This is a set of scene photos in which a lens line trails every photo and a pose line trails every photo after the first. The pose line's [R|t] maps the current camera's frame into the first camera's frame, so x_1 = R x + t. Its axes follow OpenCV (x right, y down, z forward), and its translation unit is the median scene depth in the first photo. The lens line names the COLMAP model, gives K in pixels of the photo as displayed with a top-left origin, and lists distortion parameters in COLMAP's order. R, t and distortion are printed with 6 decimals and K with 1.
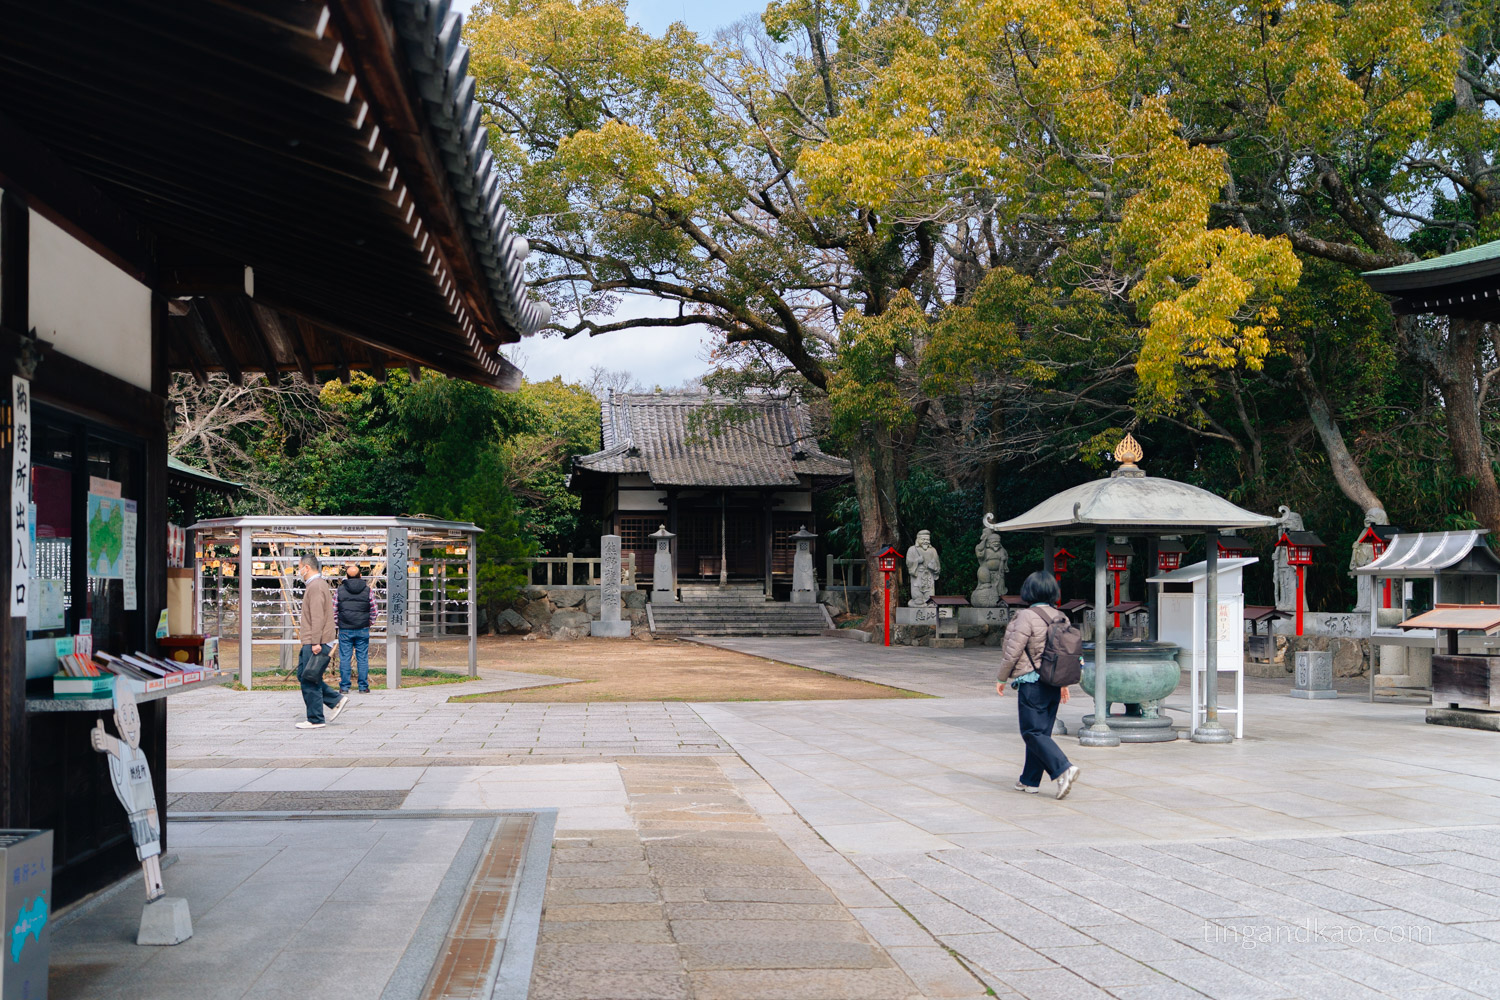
lens RADIAL K [[1987.4, 0, 749.6], [0, 1987.4, 501.2], [0, 0, 1]] dist [0.006840, 0.000000]
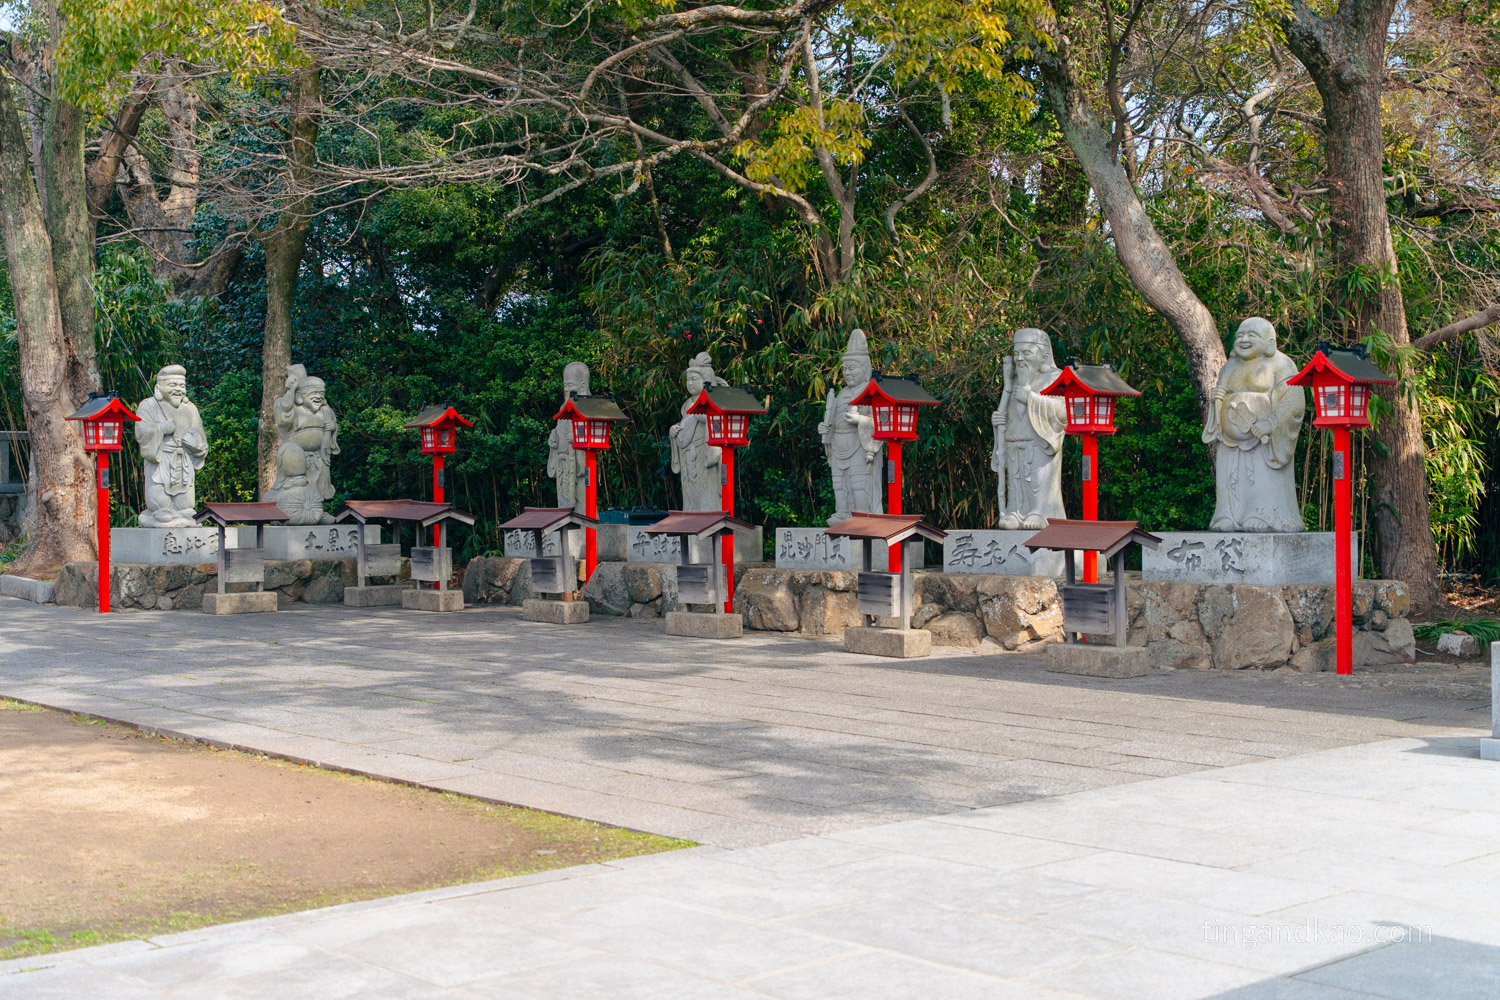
lens RADIAL K [[1981.4, 0, 756.3], [0, 1981.4, 500.5], [0, 0, 1]] dist [-0.019307, 0.000000]
pose [[0.863132, -0.010865, 0.504861, -0.031702], [-0.015852, 0.998693, 0.048594, 0.021748], [-0.504729, -0.049946, 0.861832, 0.519885]]
